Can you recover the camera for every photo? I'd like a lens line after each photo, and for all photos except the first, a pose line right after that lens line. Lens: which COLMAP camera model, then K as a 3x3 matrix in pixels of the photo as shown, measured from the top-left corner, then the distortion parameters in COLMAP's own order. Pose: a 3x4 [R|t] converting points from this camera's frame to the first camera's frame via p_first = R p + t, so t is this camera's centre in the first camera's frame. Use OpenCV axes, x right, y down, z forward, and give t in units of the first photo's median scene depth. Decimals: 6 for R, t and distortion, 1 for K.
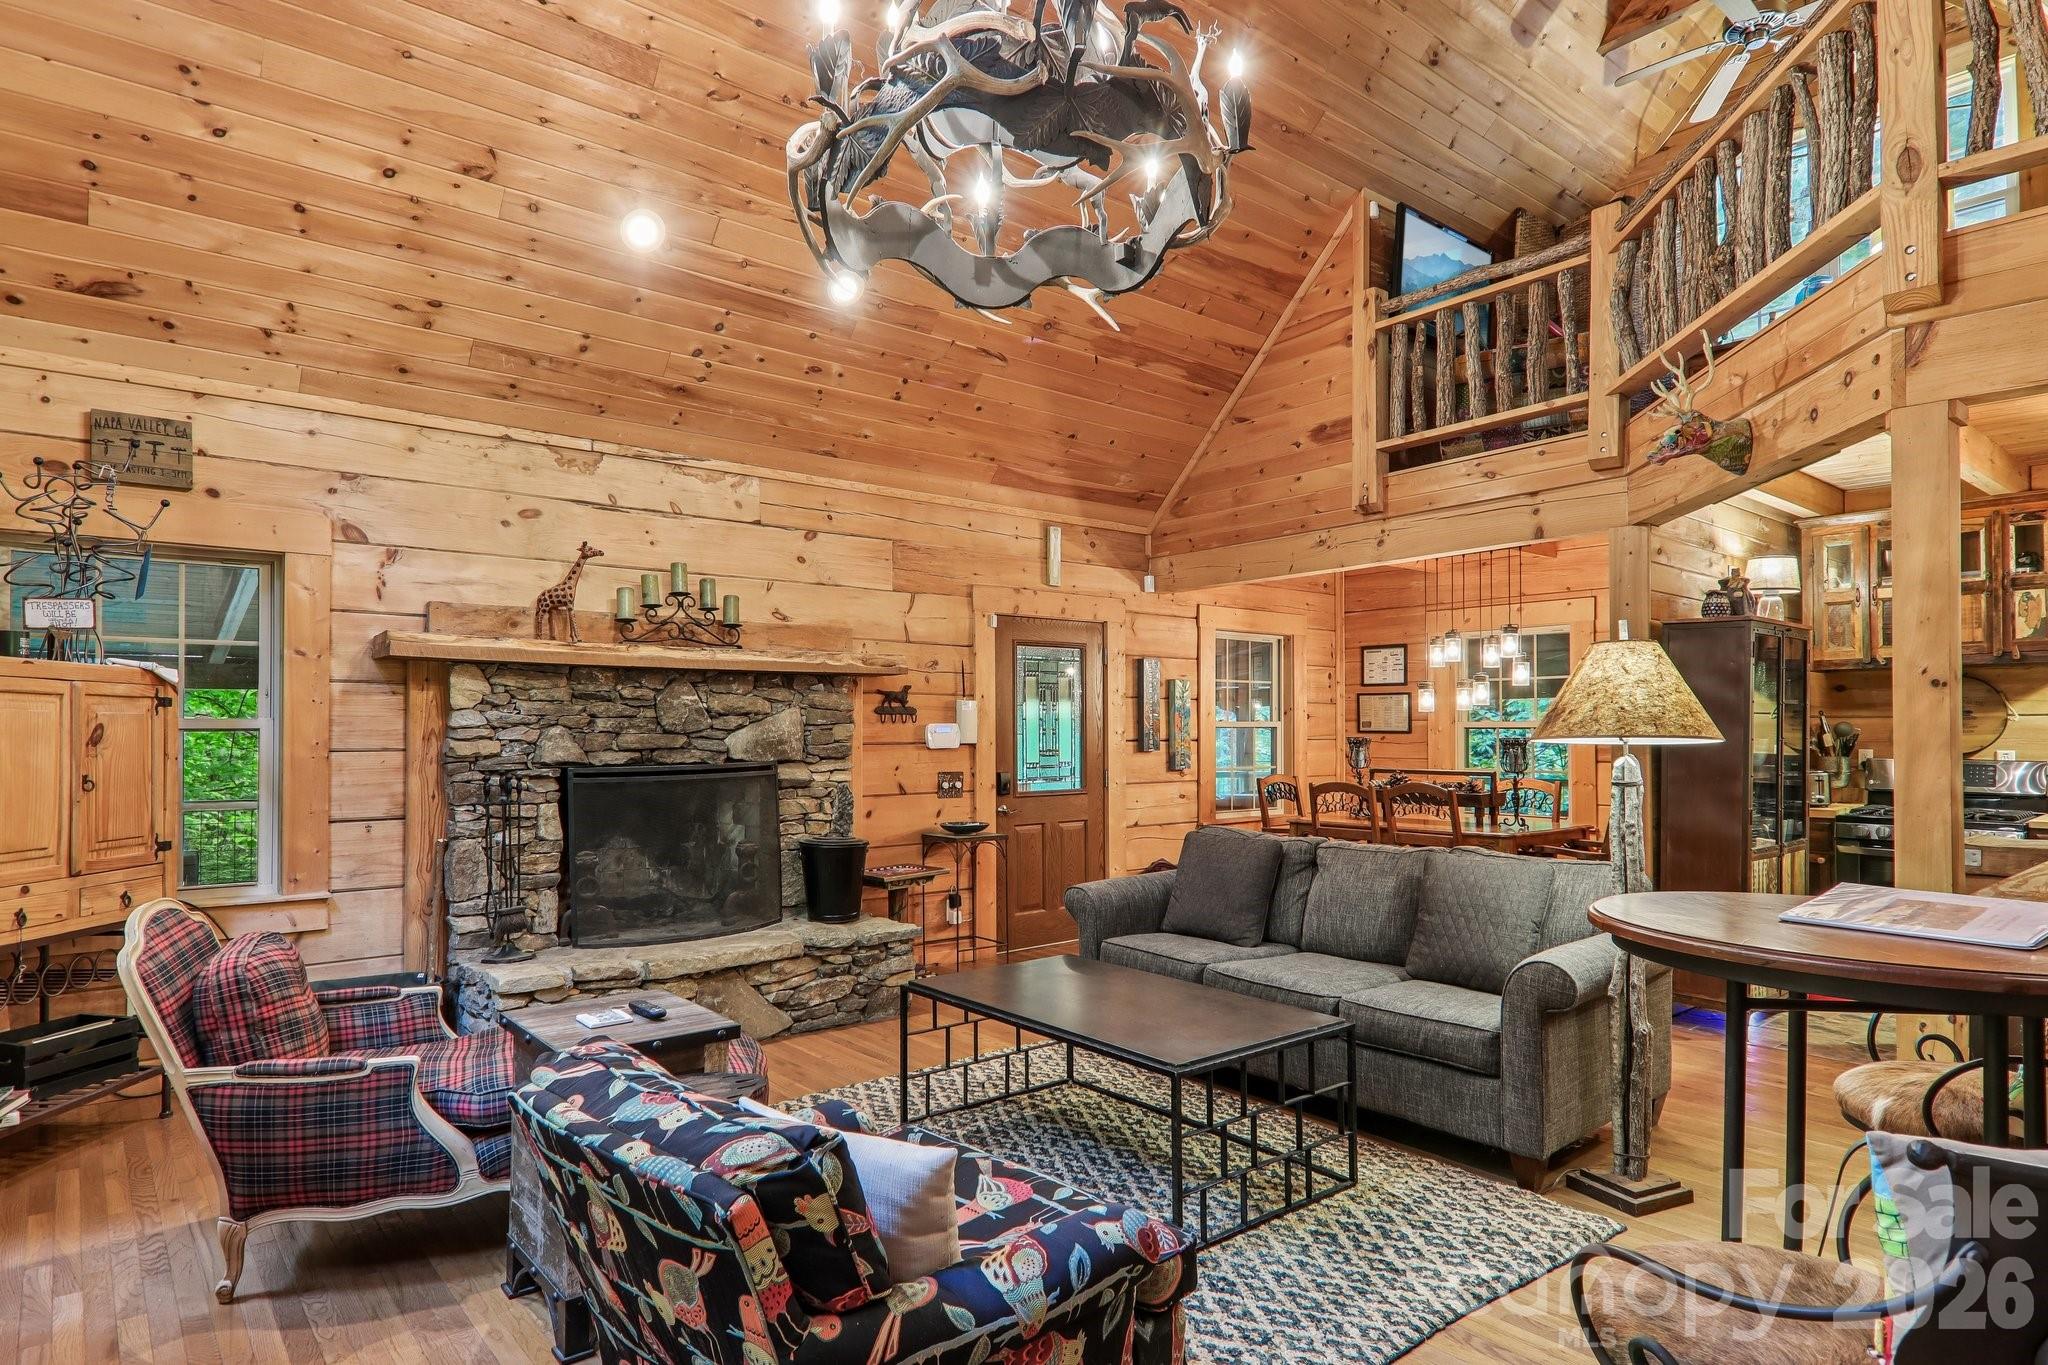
lens RADIAL K [[1150.9, 0, 1030.7], [0, 1150.9, 716.2], [0, 0, 1]] dist [0.019823, -0.020472]
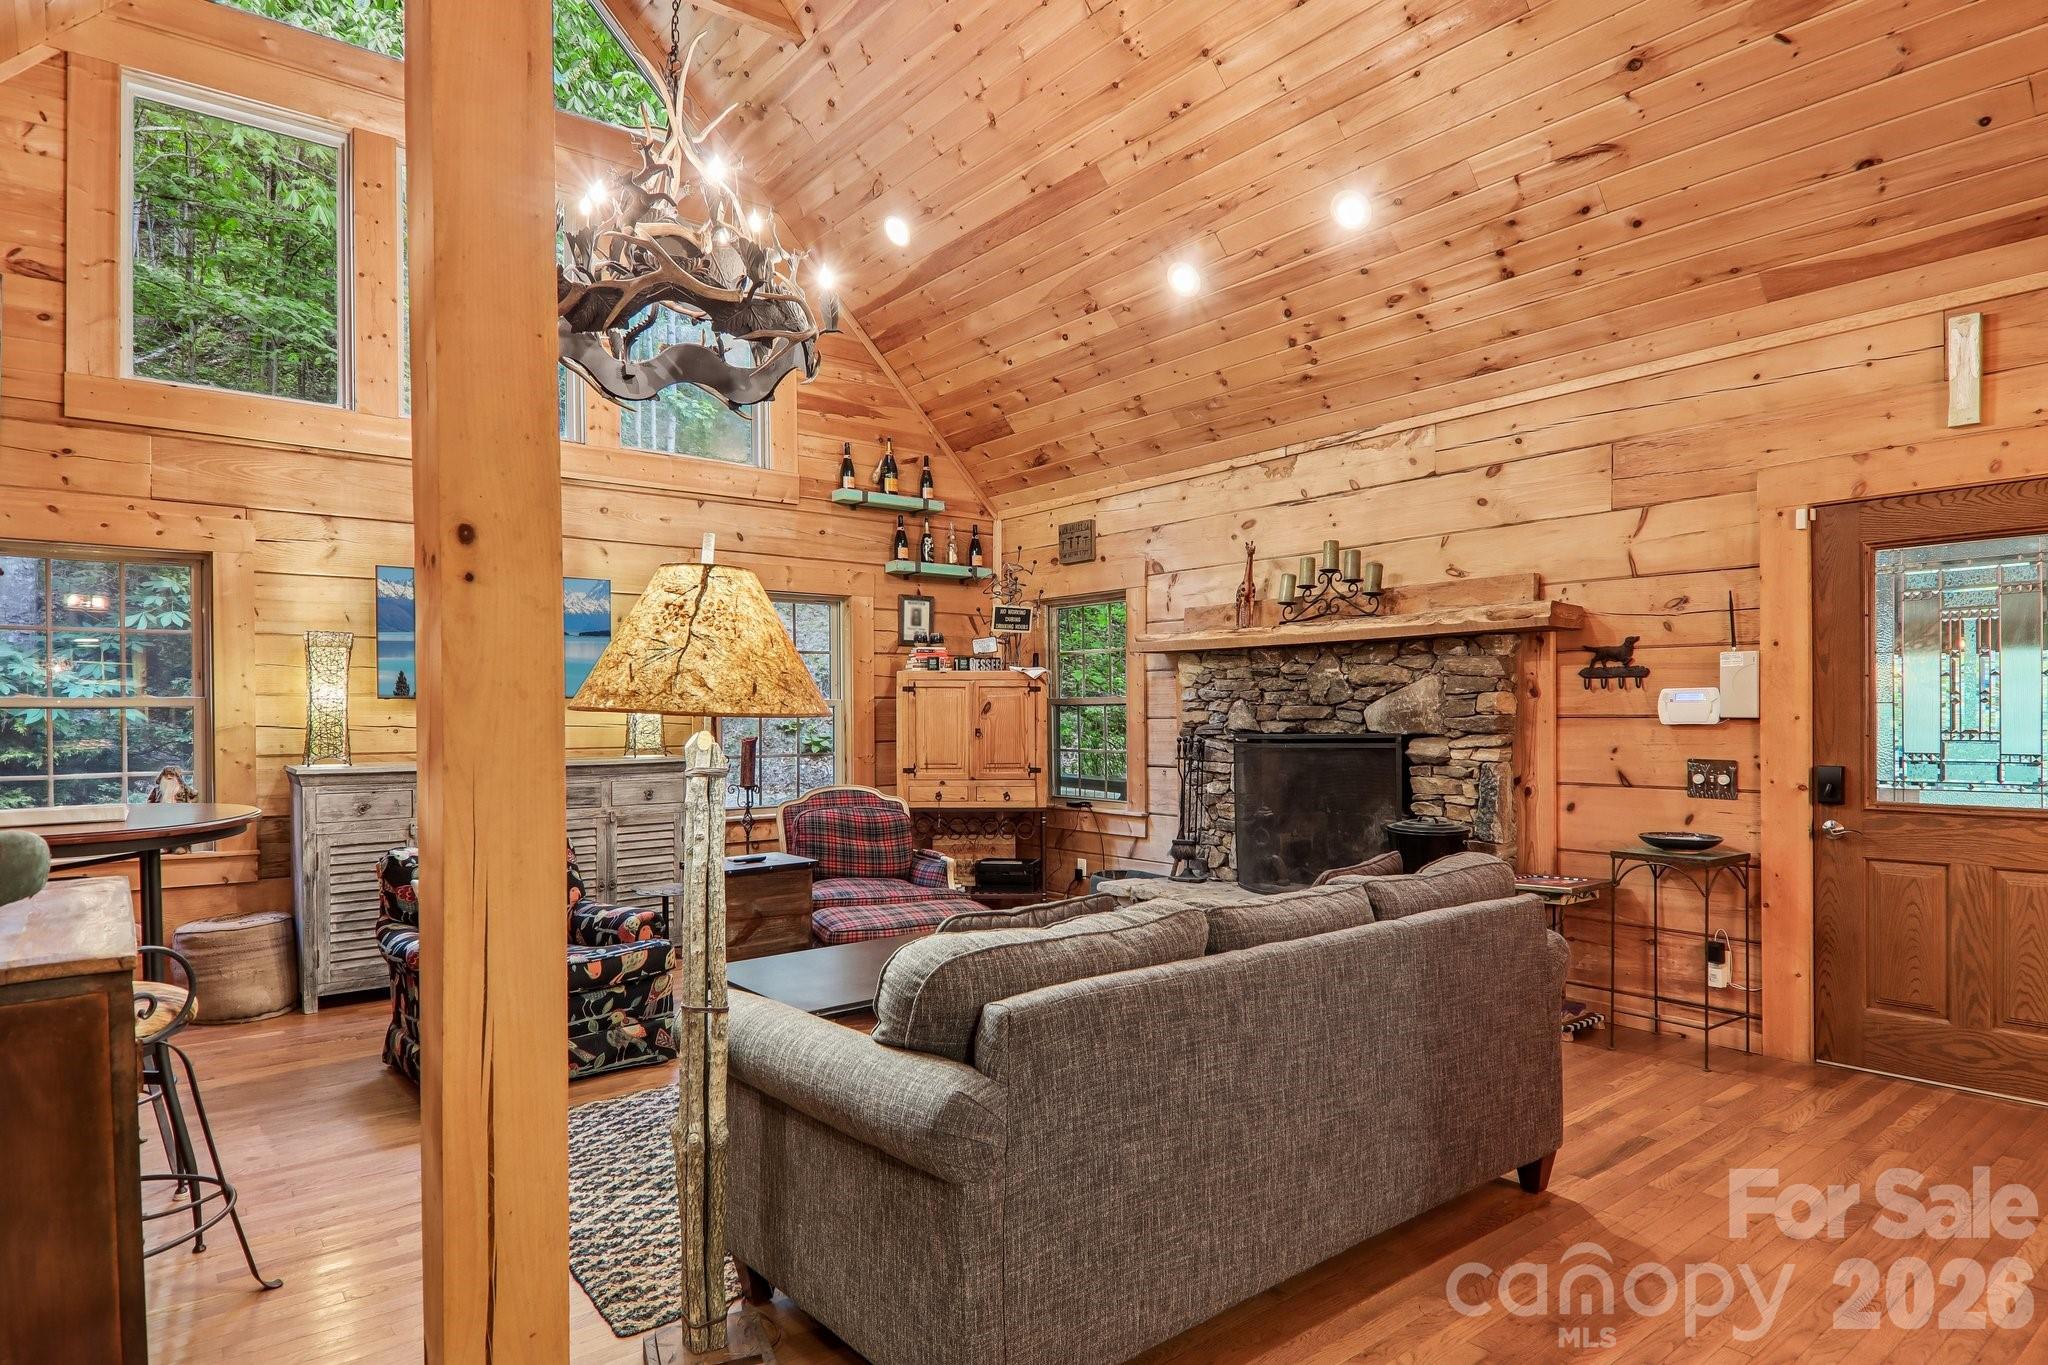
lens RADIAL K [[1150.9, 0, 1030.7], [0, 1150.9, 716.2], [0, 0, 1]] dist [0.019823, -0.020472]
pose [[-0.016252, 0.005474, -0.999853, 0.659190], [0.018940, 0.999807, 0.005166, 0.012993], [0.999689, -0.018853, -0.016352, 0.664040]]
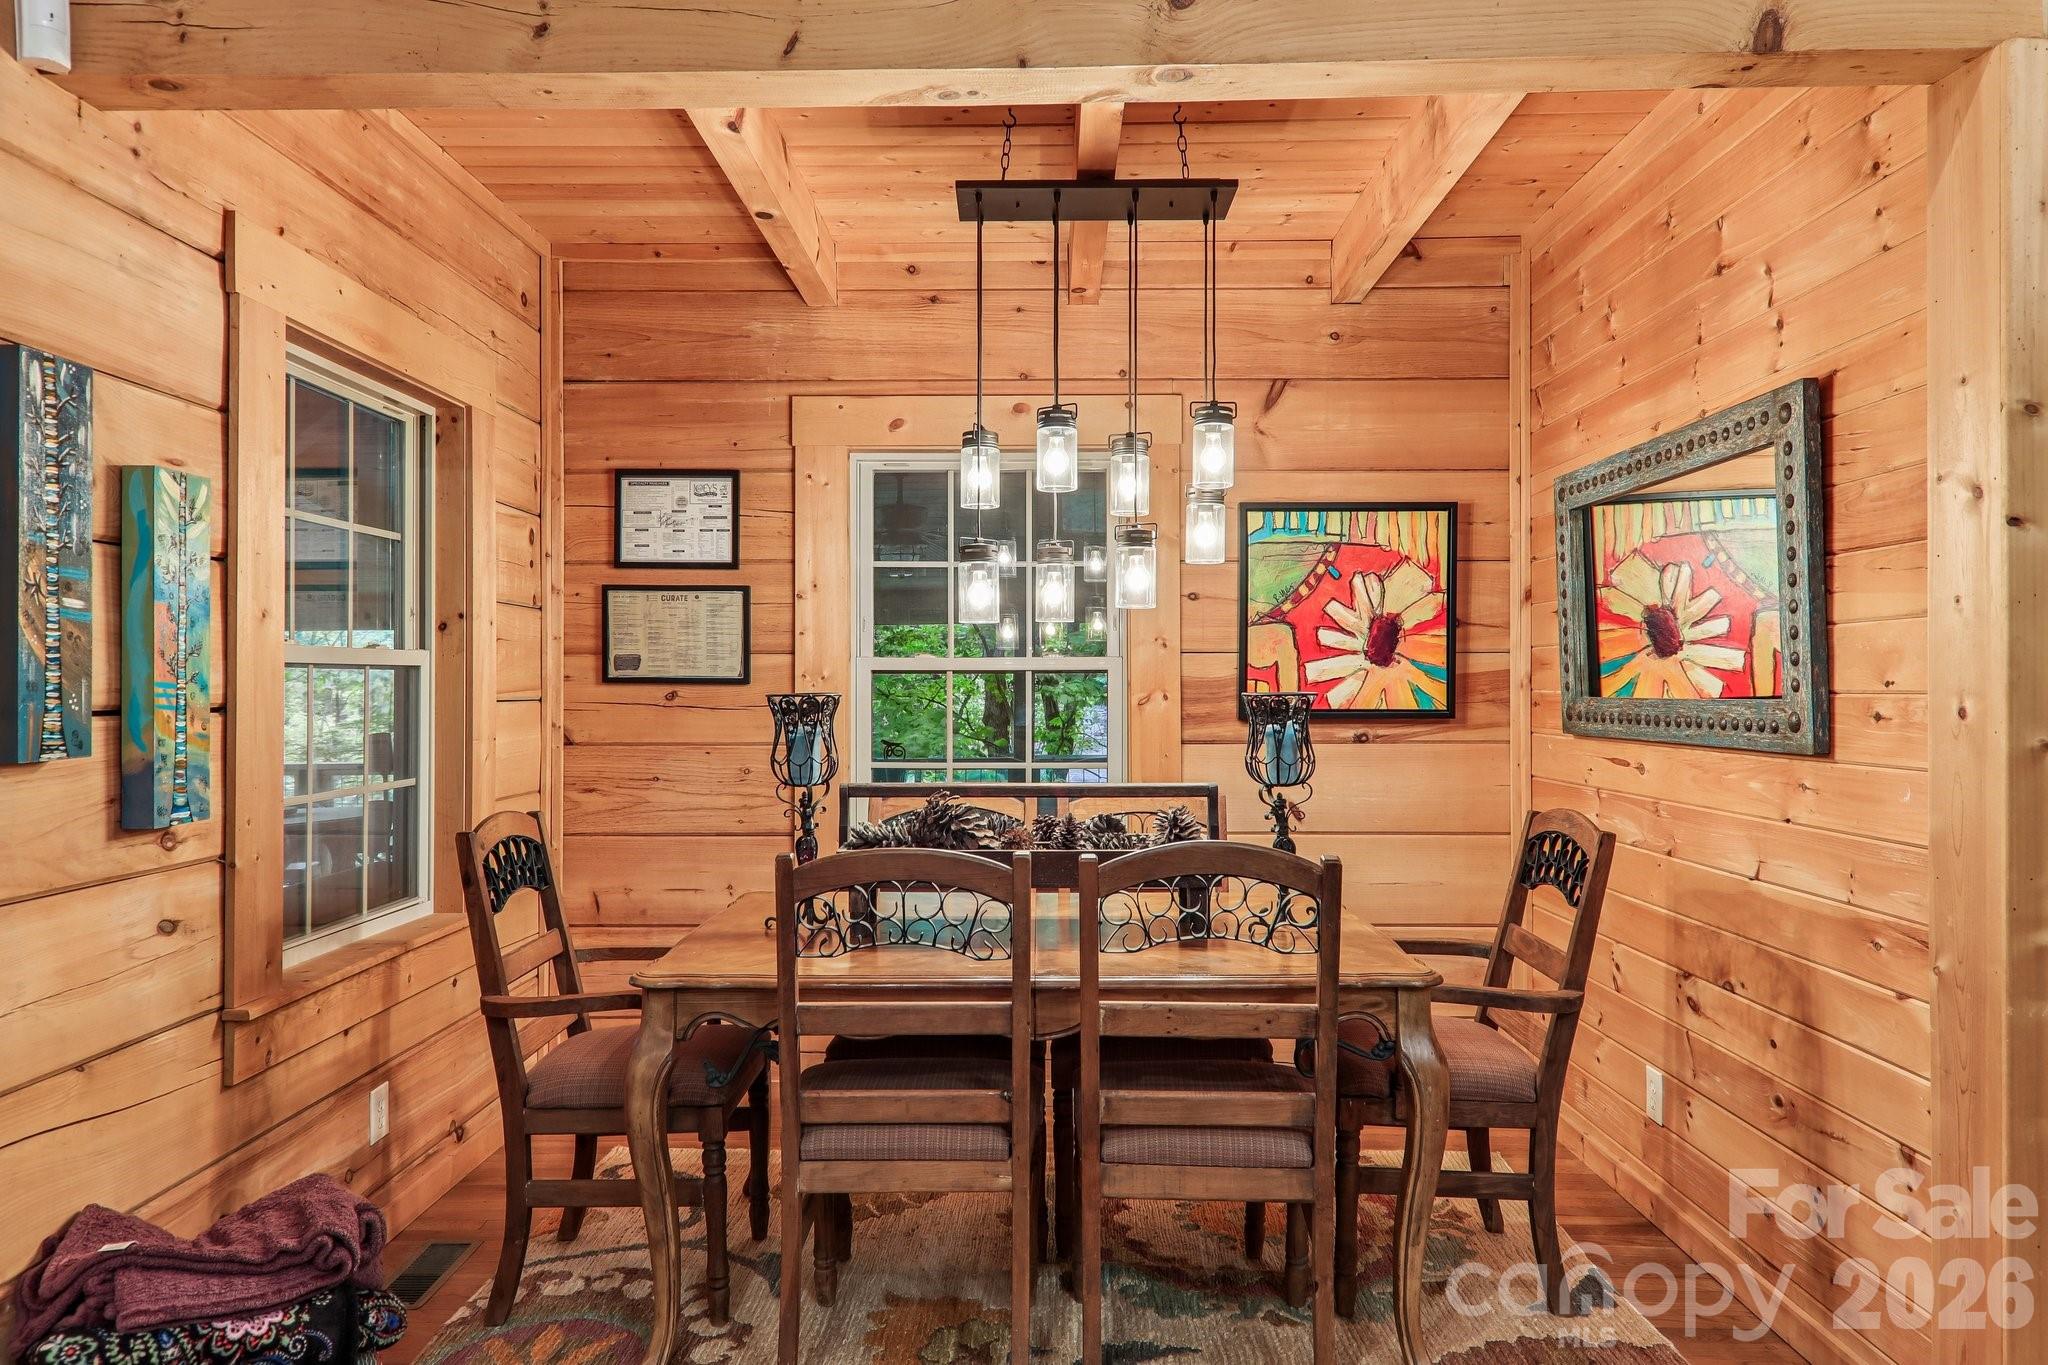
lens RADIAL K [[1353.0, 0, 1029.3], [0, 1353.0, 677.3], [0, 0, 1]] dist [0.020545, -0.003151]
pose [[0.651119, 0.003322, 0.758969, 0.031649], [-0.009009, 0.999954, 0.003352, 0.013823], [-0.758922, -0.009020, 0.651119, 0.841906]]
